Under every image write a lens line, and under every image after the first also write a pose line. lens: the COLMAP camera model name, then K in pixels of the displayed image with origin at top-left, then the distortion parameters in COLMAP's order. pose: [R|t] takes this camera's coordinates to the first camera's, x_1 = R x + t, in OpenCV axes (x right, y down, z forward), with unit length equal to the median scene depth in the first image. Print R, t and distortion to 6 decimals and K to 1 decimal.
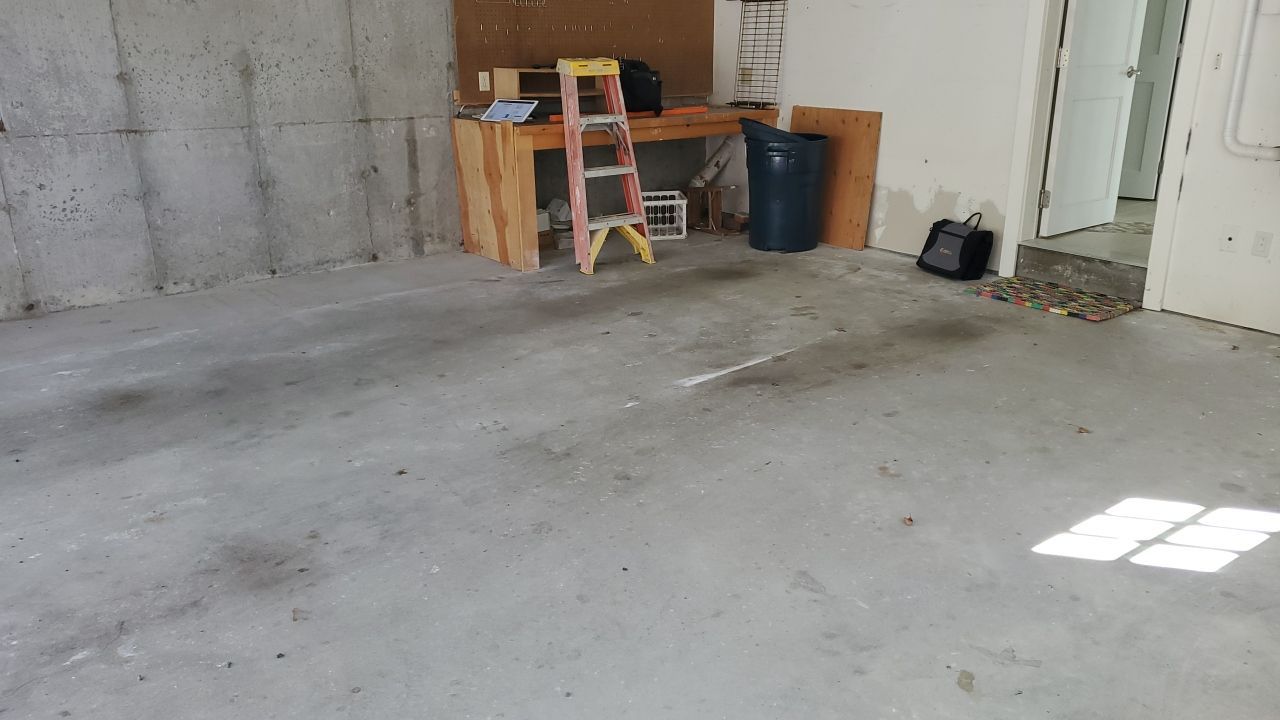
lens RADIAL K [[989.7, 0, 666.4], [0, 989.7, 353.6], [0, 0, 1]] dist [0.020463, -0.006209]
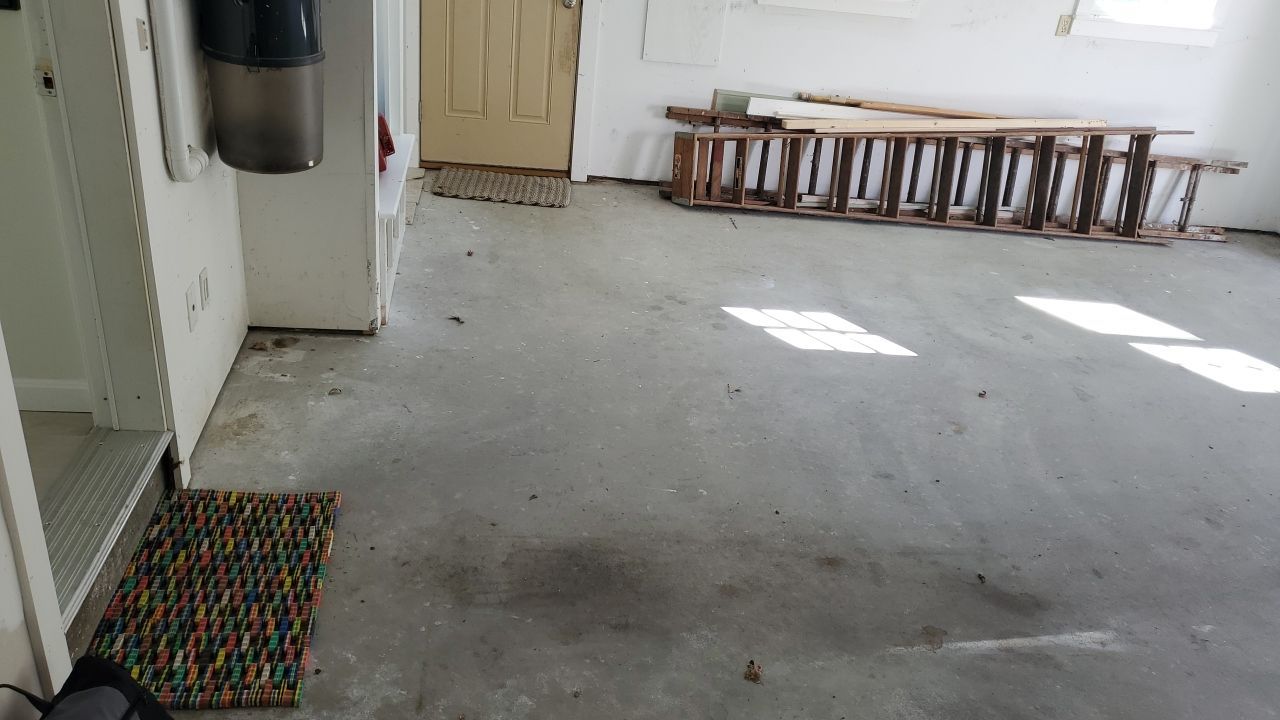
lens RADIAL K [[988.8, 0, 666.1], [0, 988.8, 379.8], [0, 0, 1]] dist [0.013822, 0.004470]
pose [[-0.869428, -0.321977, 0.374733, 0.068725], [0.038285, 0.712291, 0.700839, -0.453676], [-0.492573, 0.623676, -0.606959, 1.144905]]
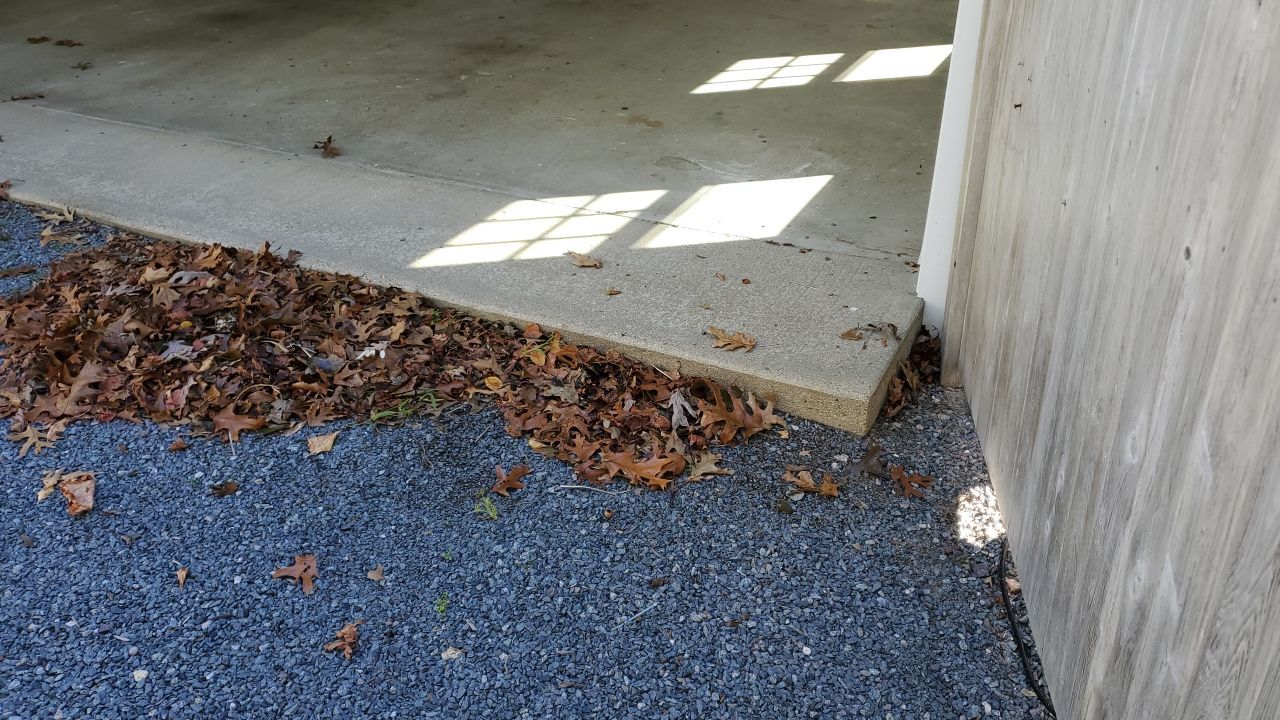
lens RADIAL K [[989.7, 0, 666.4], [0, 989.7, 353.6], [0, 0, 1]] dist [0.020463, -0.006209]
pose [[0.889390, -0.235018, 0.392113, -0.507327], [0.144208, 0.958173, 0.247202, 0.182376], [-0.433809, -0.163313, 0.886081, -0.399730]]
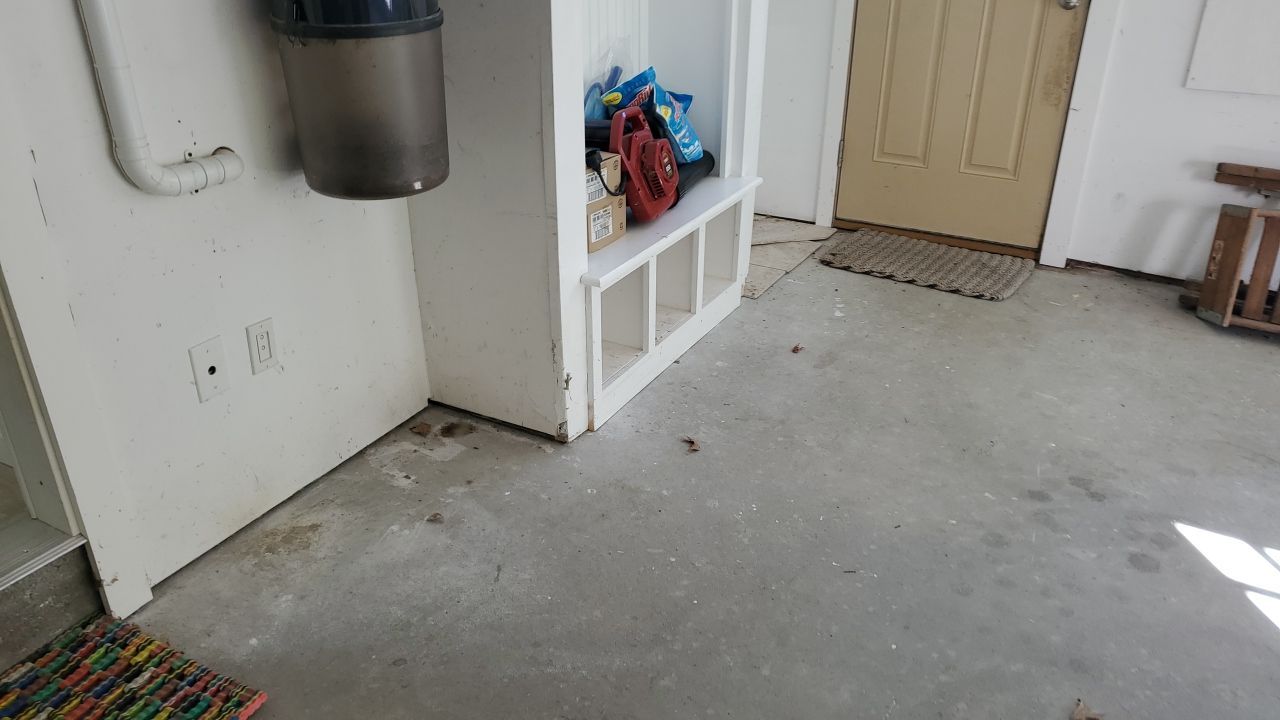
lens RADIAL K [[986.2, 0, 632.0], [0, 986.2, 367.2], [0, 0, 1]] dist [0.041606, -0.081424]
pose [[-0.397717, -0.411774, 0.819917, 0.122078], [0.285356, 0.793802, 0.537076, -0.273524], [-0.872006, 0.447572, -0.198206, 0.845487]]
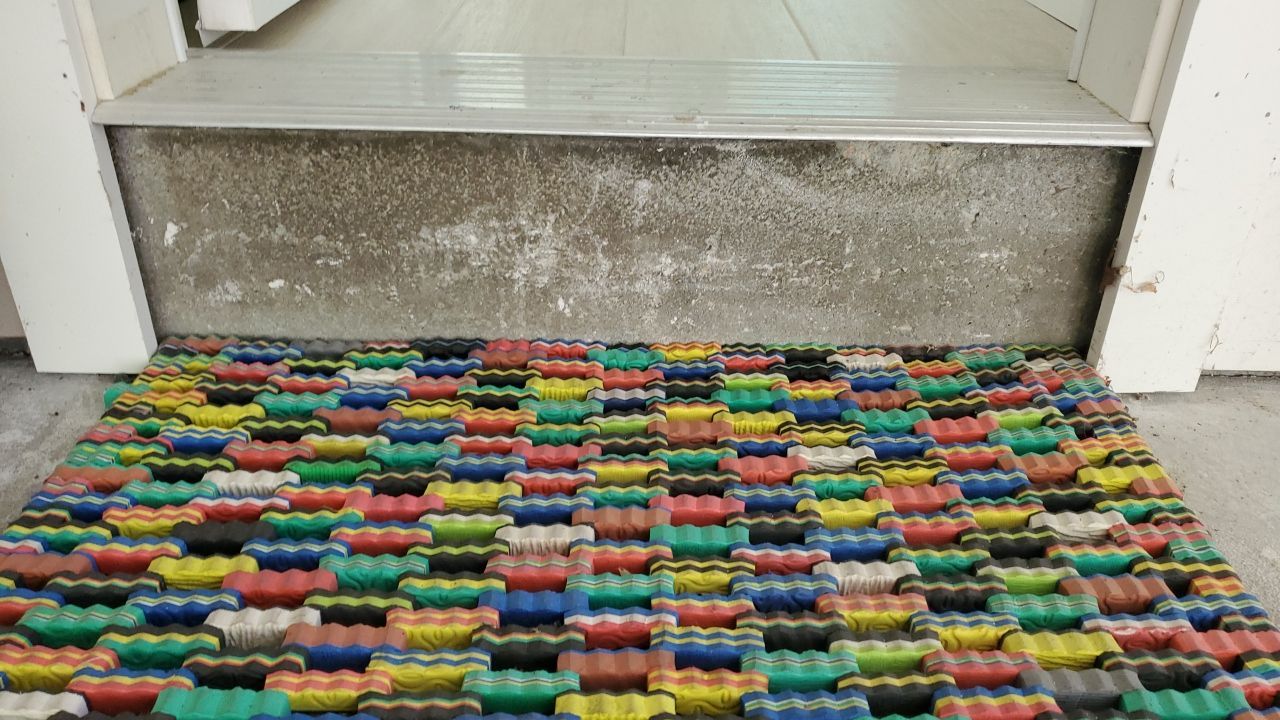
lens RADIAL K [[1005.7, 0, 677.9], [0, 1005.7, 357.3], [0, 0, 1]] dist [0.003089, 0.001855]
pose [[0.592250, -0.391729, 0.704123, 0.322067], [0.222109, 0.919380, 0.324665, -0.118344], [-0.774537, -0.035891, 0.631509, 0.937257]]
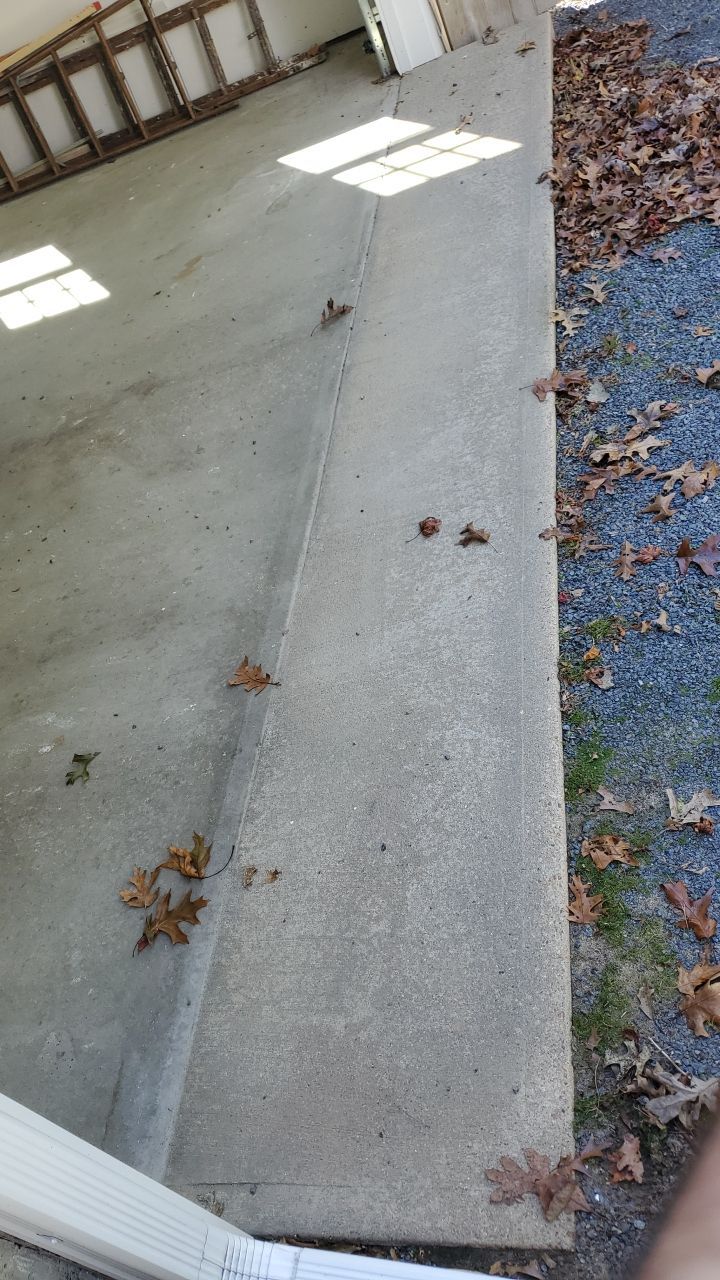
lens RADIAL K [[995.0, 0, 358.2], [0, 995.0, 664.6], [0, 0, 1]] dist [0.073959, -0.101807]
pose [[-0.656501, -0.325738, 0.680368, -0.952131], [0.566819, 0.382102, 0.729873, -0.204259], [-0.497717, 0.864808, -0.066216, 0.563753]]
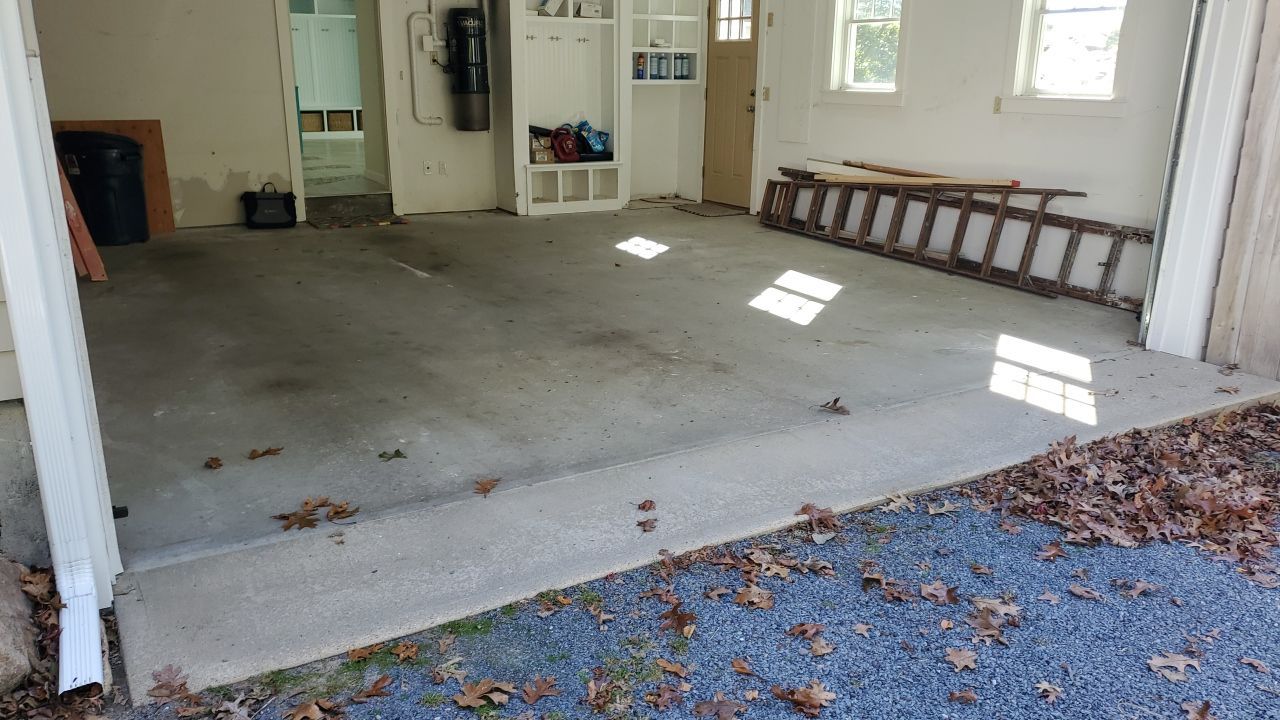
lens RADIAL K [[1002.3, 0, 631.0], [0, 1002.3, 373.2], [0, 0, 1]] dist [0.026864, -0.000965]
pose [[0.124691, -0.291311, 0.948467, -1.215381], [0.297844, 0.922831, 0.244281, -0.097688], [-0.946436, 0.252035, 0.201834, 0.312564]]
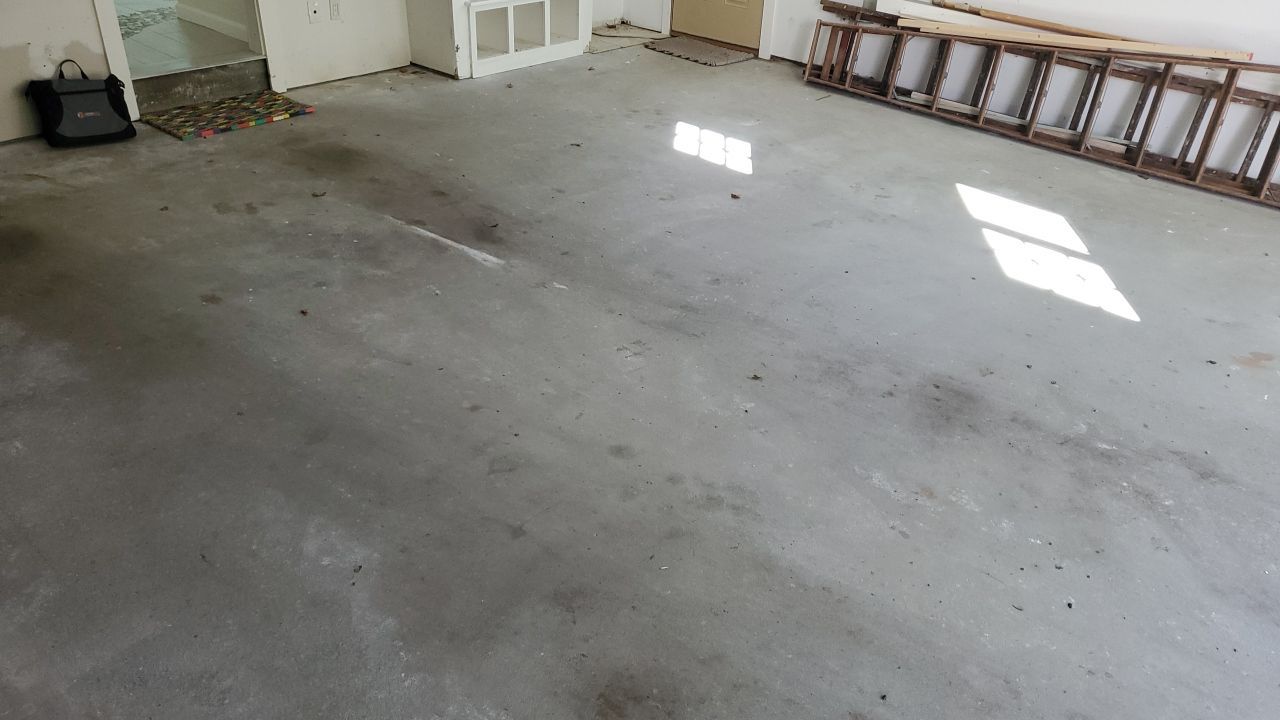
lens RADIAL K [[1001.8, 0, 650.6], [0, 1001.8, 386.6], [0, 0, 1]] dist [0.003761, 0.002462]
pose [[-0.210715, -0.517679, 0.829221, -0.707145], [0.256827, 0.789151, 0.557926, -0.303545], [-0.943207, 0.330530, -0.033332, 0.736939]]
